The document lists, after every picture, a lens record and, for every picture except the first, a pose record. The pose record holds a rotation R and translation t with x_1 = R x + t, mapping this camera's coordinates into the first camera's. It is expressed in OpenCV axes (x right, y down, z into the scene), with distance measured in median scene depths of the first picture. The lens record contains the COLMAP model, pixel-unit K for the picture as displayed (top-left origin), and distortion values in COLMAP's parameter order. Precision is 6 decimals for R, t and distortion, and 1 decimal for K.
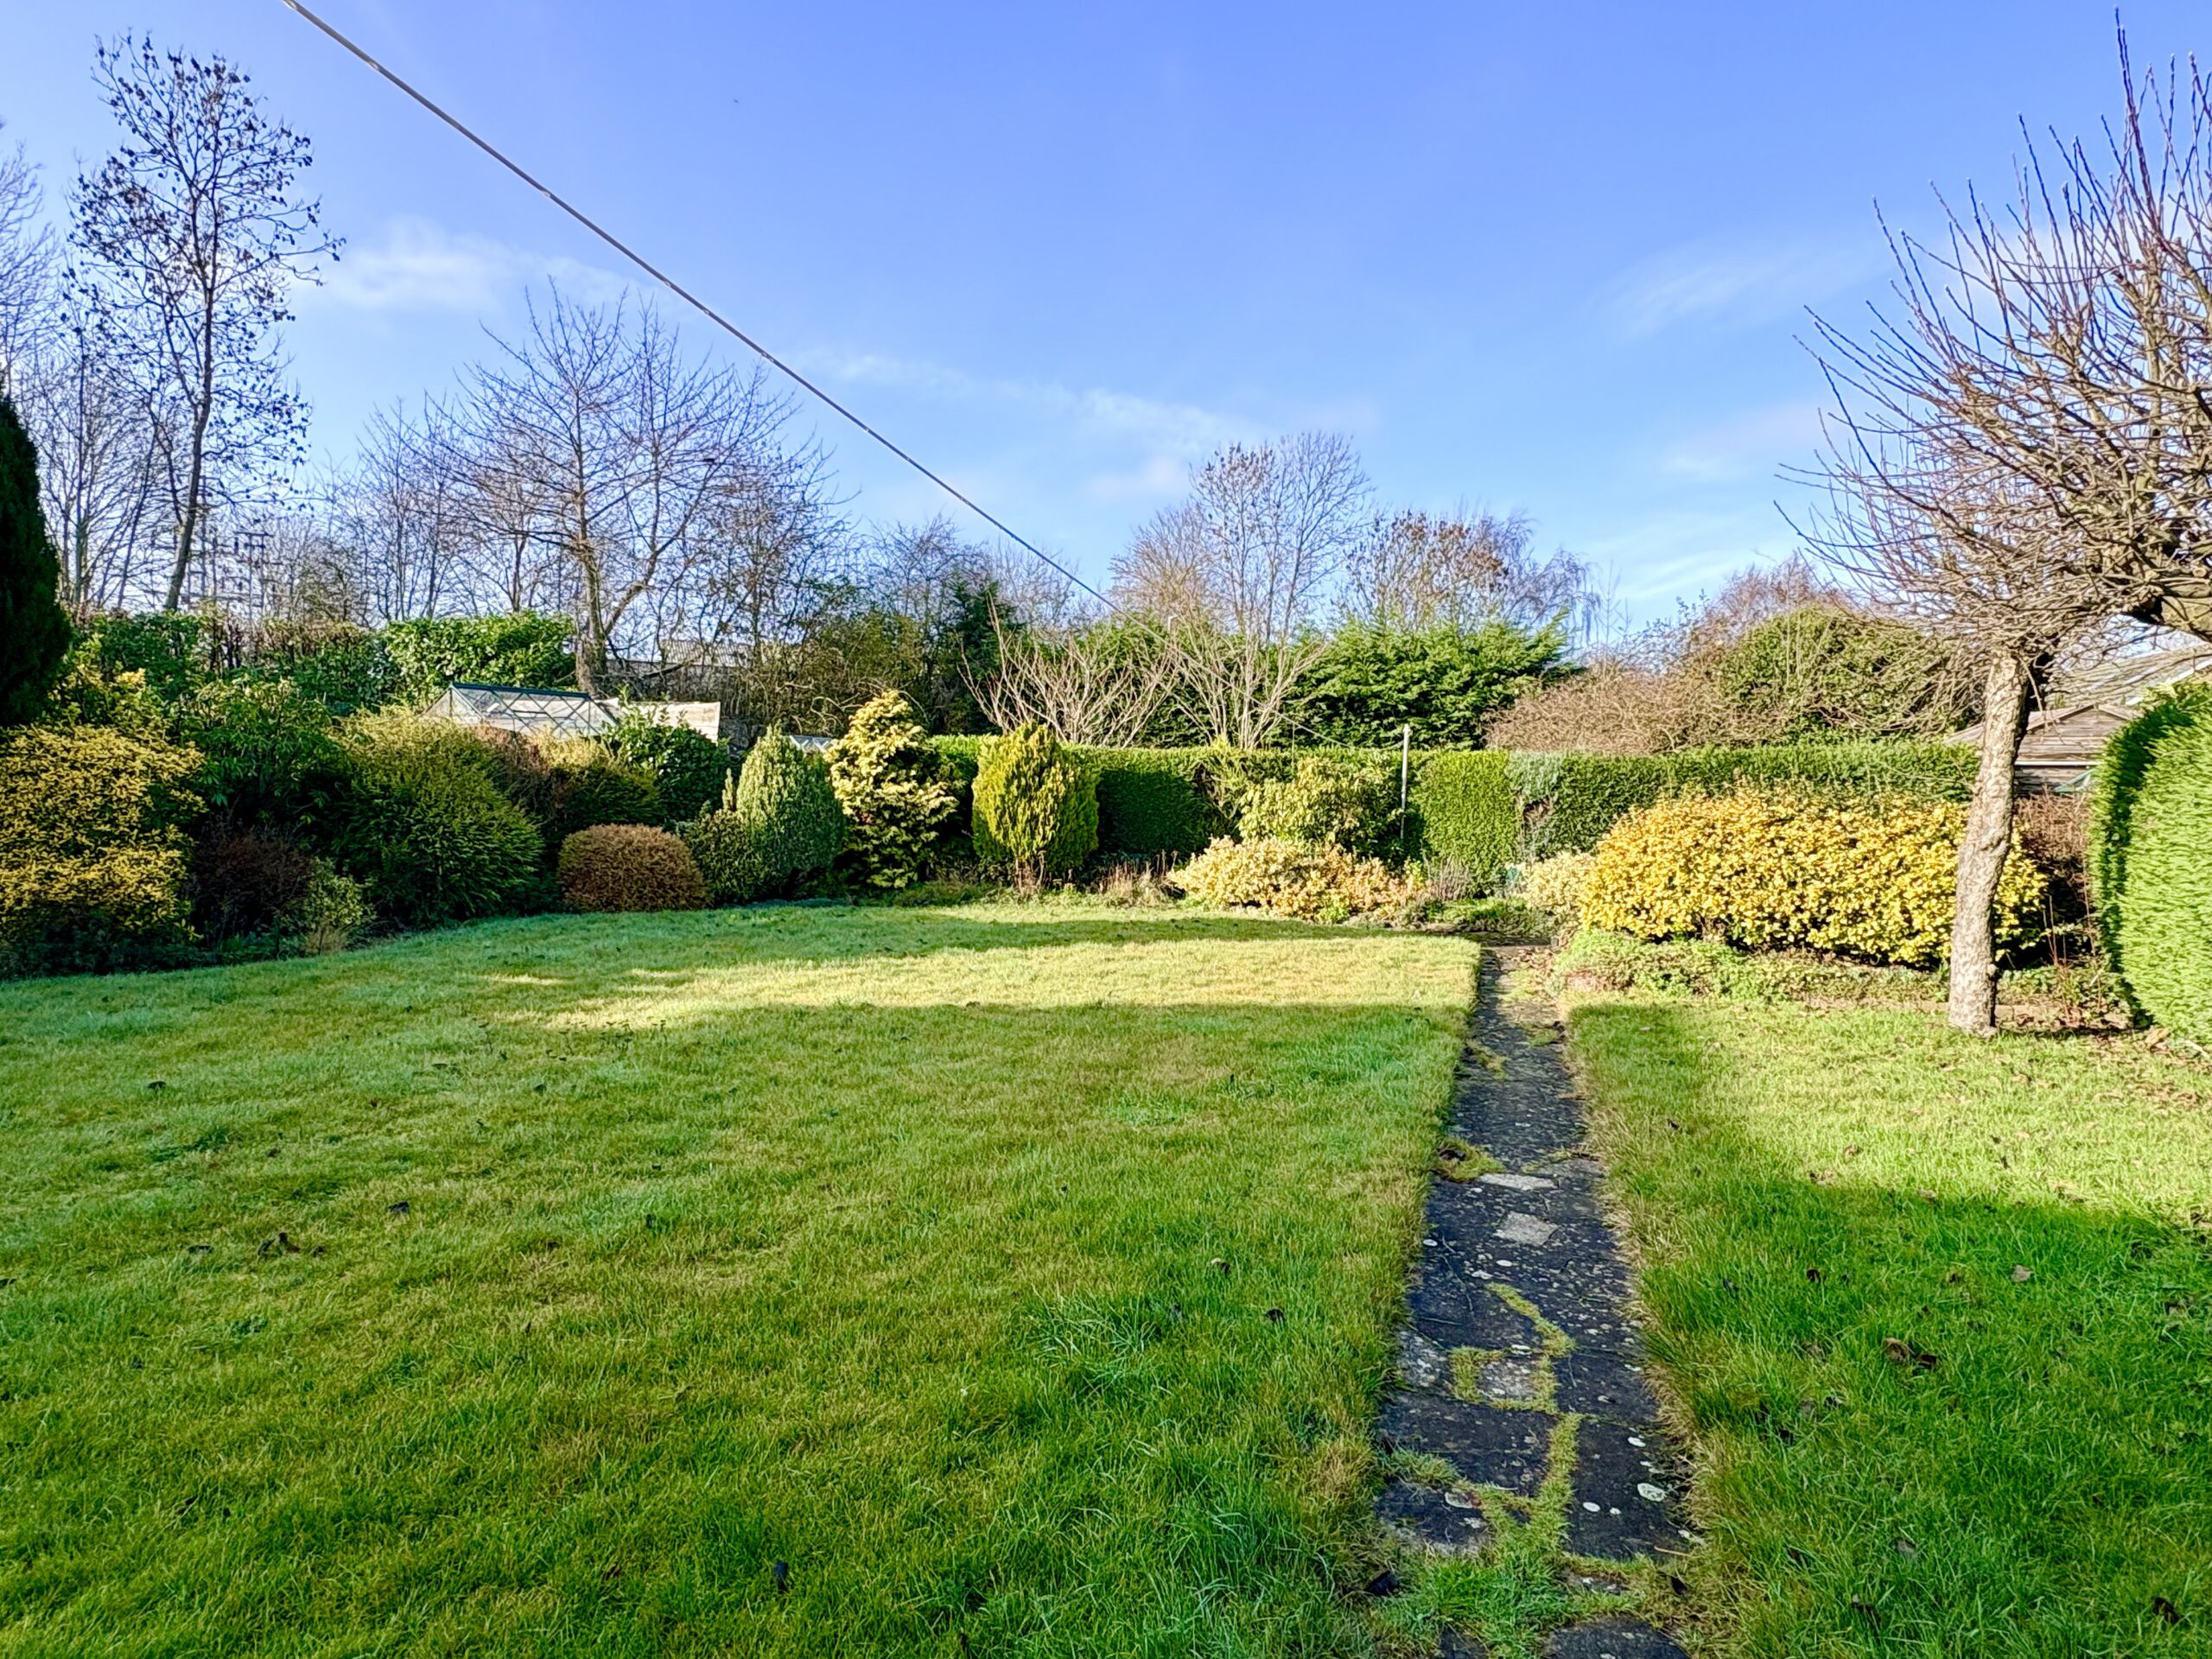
lens RADIAL K [[1221.5, 0, 1087.8], [0, 1221.5, 795.4], [0, 0, 1]] dist [0.025552, -0.022320]
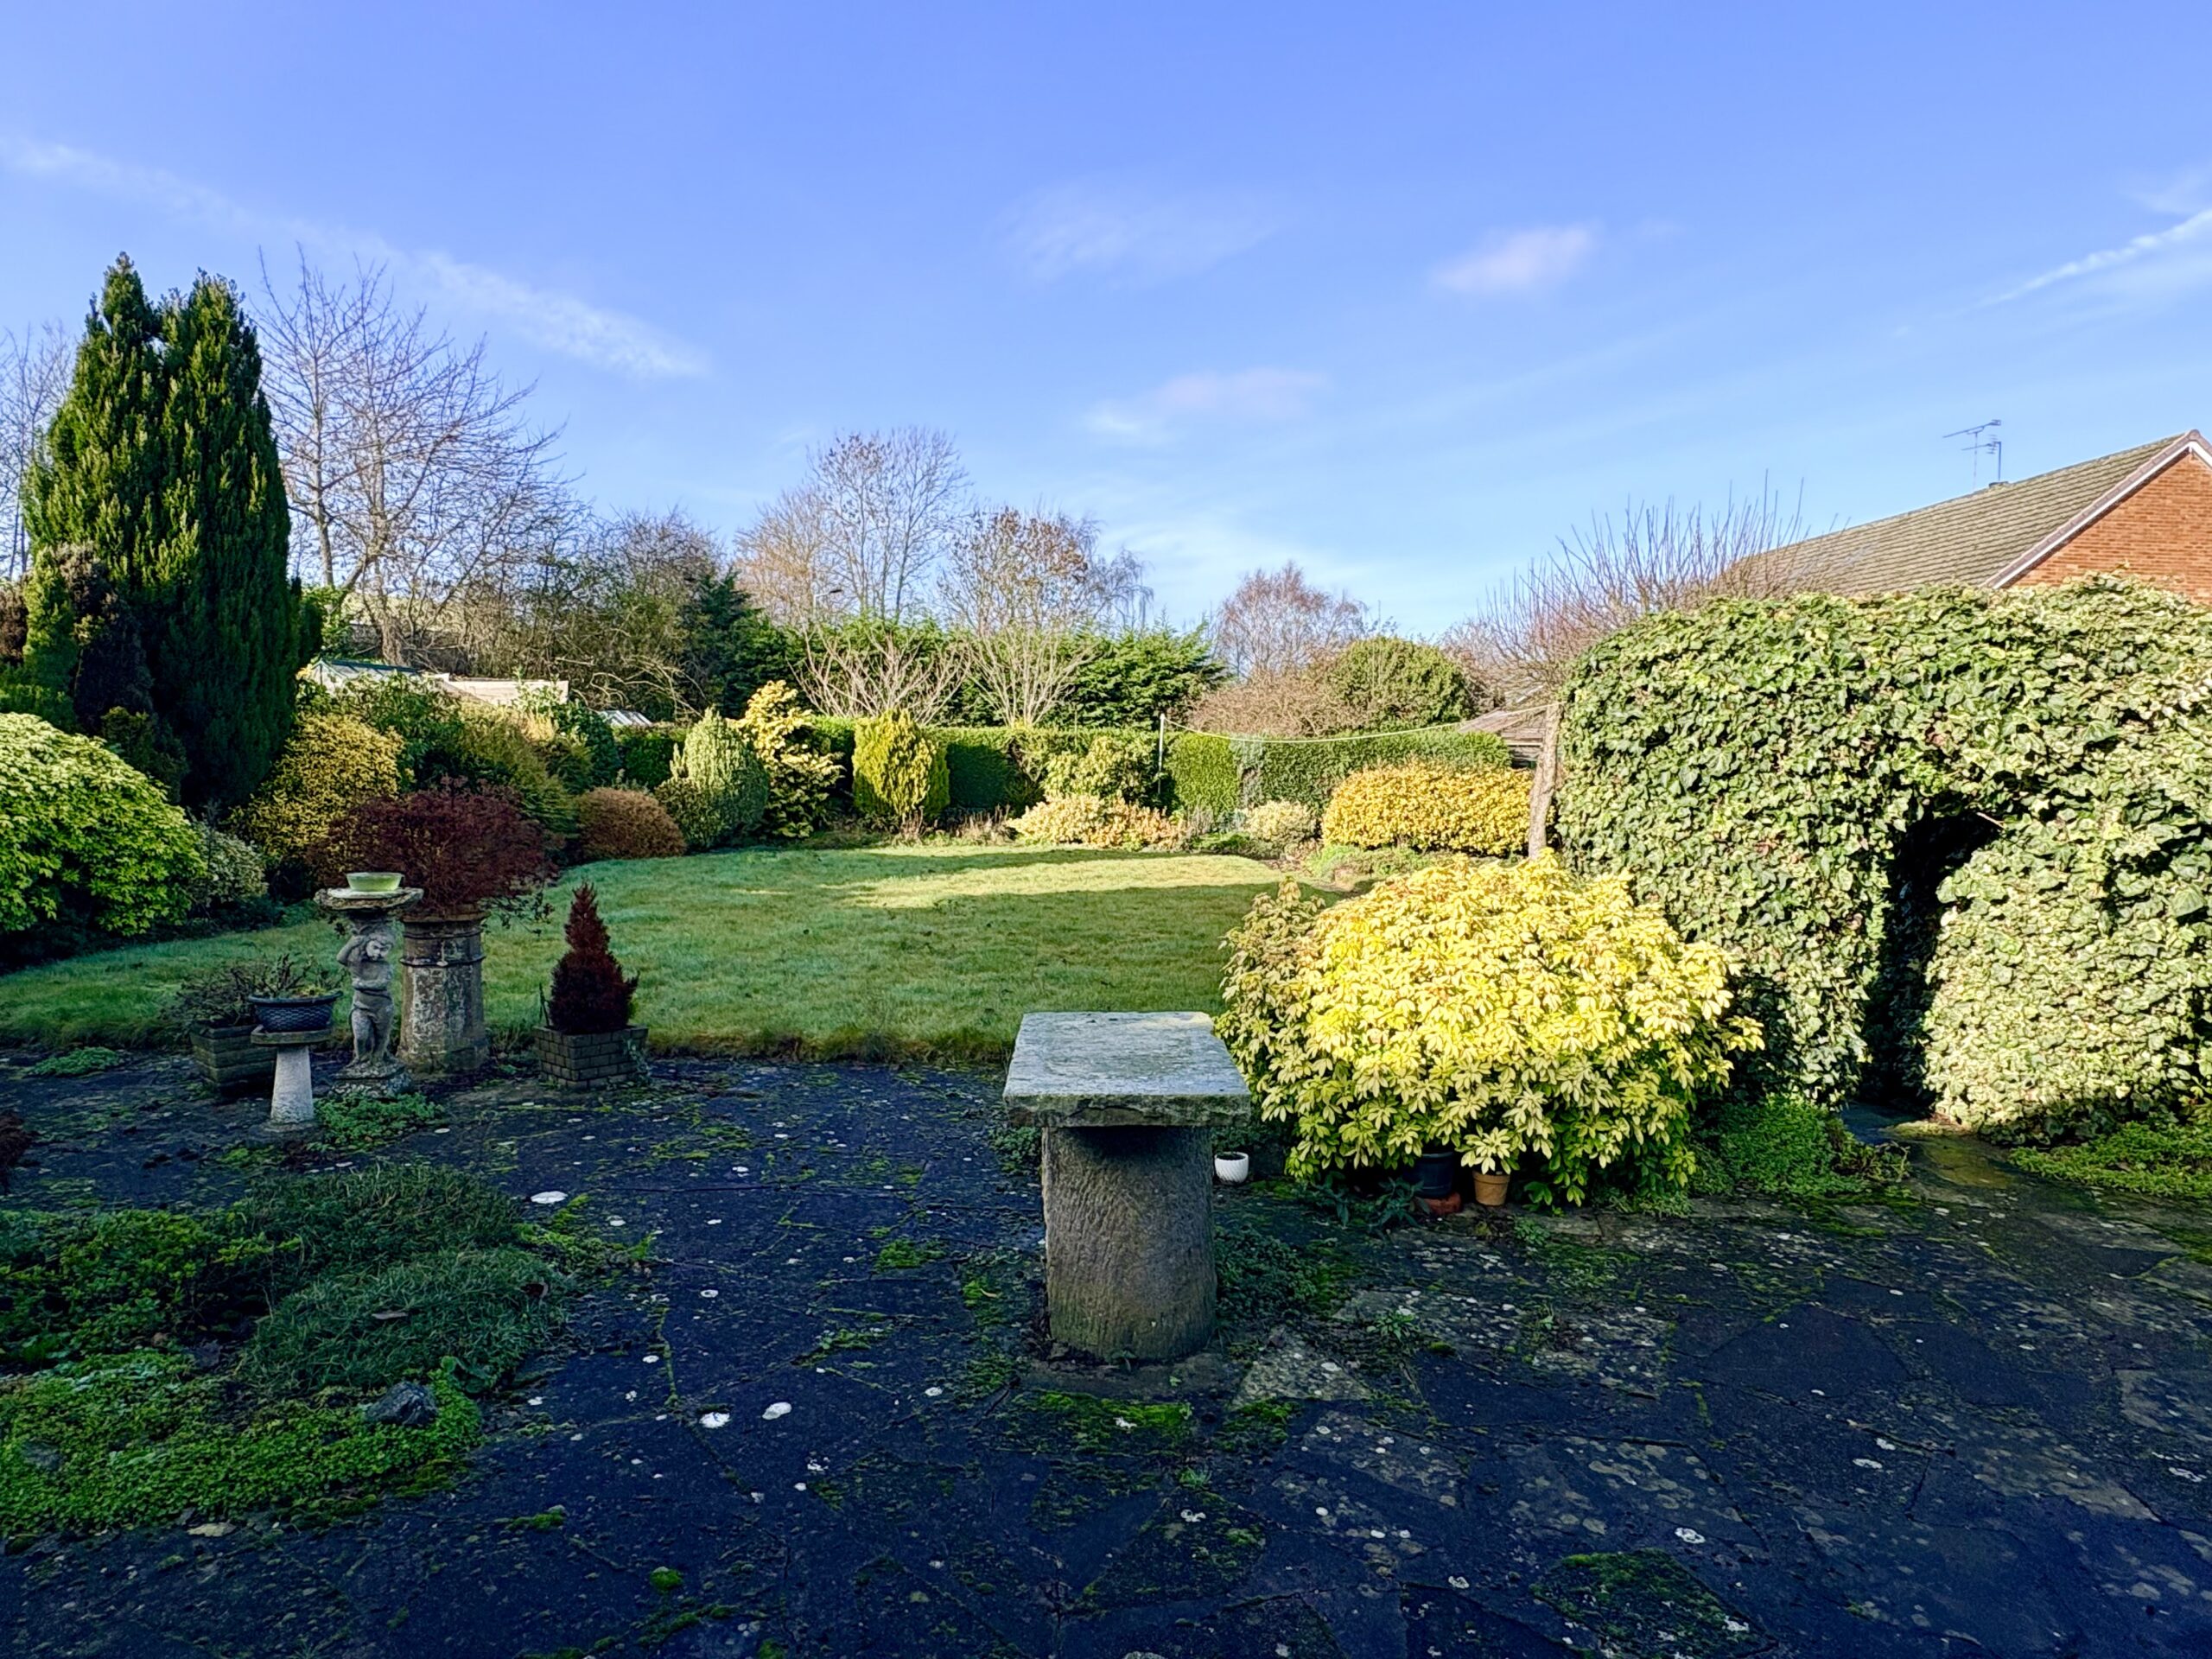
lens RADIAL K [[1221.5, 0, 1087.8], [0, 1221.5, 795.4], [0, 0, 1]] dist [0.025552, -0.022320]
pose [[0.924194, -0.012731, 0.381711, -0.367921], [0.000700, 0.999499, 0.031641, -0.008141], [-0.381923, -0.028975, 0.923740, -0.288596]]
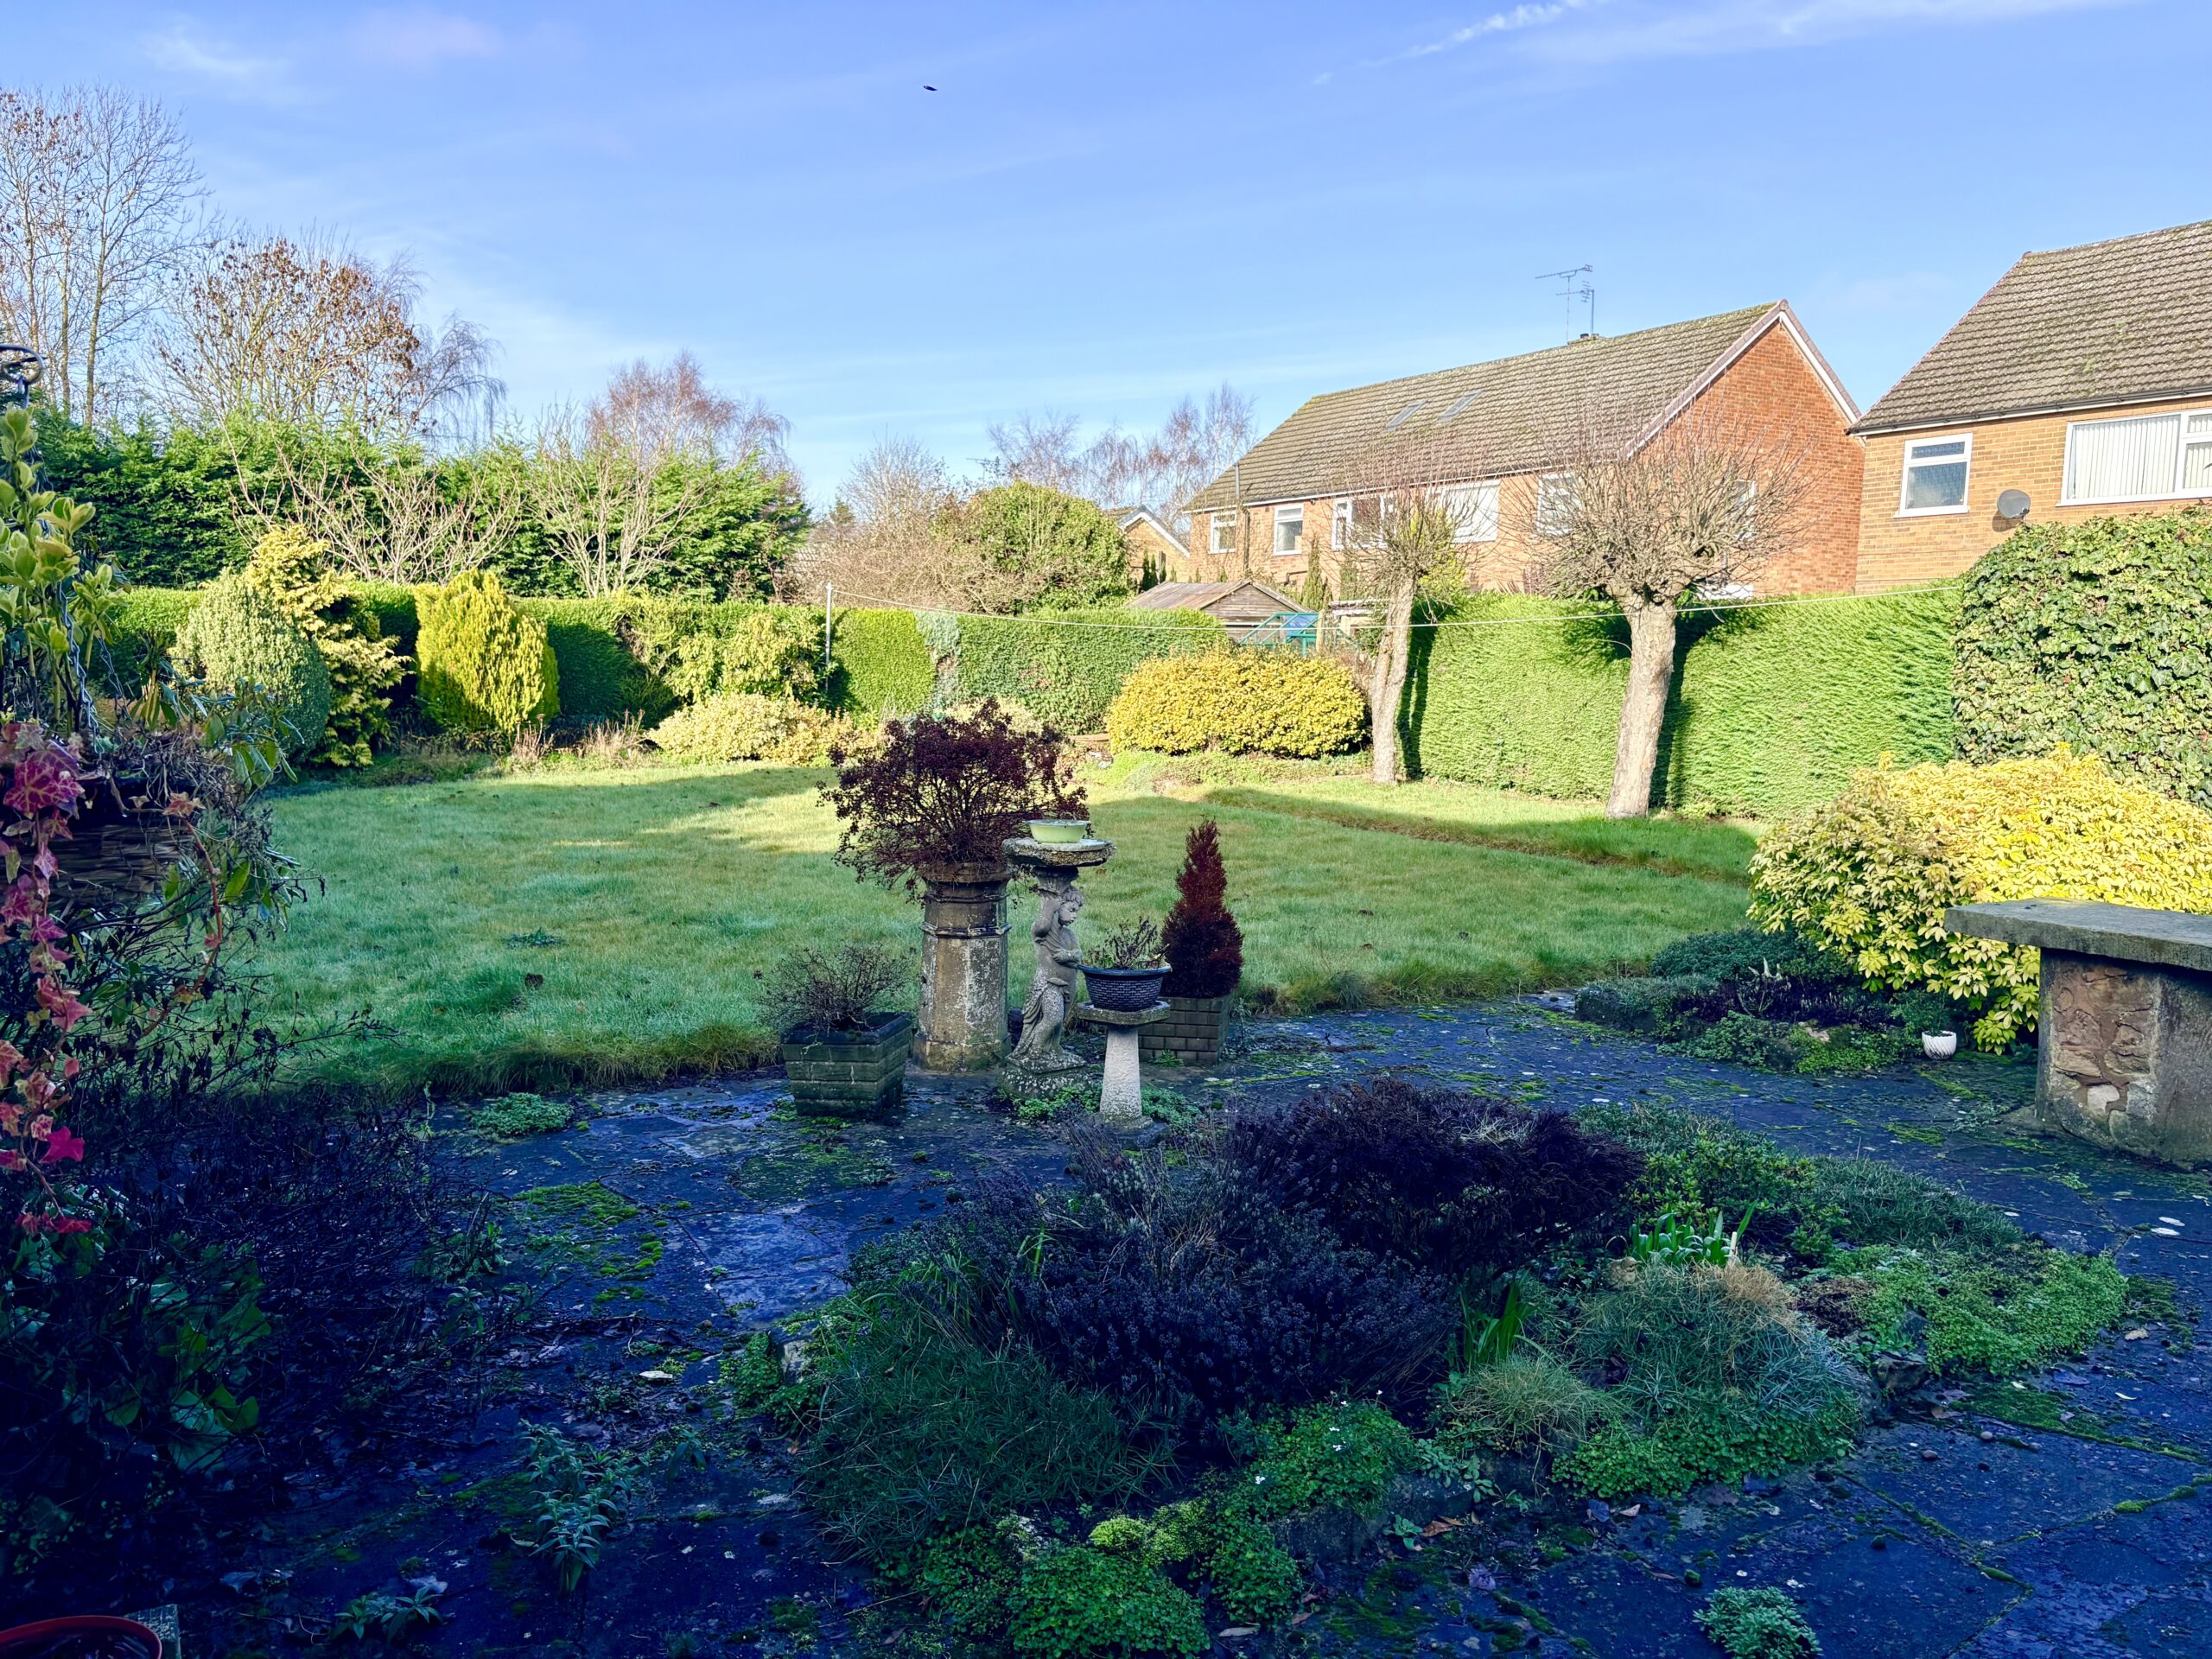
lens RADIAL K [[1680.1, 0, 1106.0], [0, 1680.1, 829.5], [0, 0, 1]] dist [0.081465, -0.149757]
pose [[0.655031, -0.091295, 0.750066, -0.704944], [0.001507, 0.992830, 0.119527, -0.019842], [-0.755600, -0.077164, 0.650472, -0.153098]]
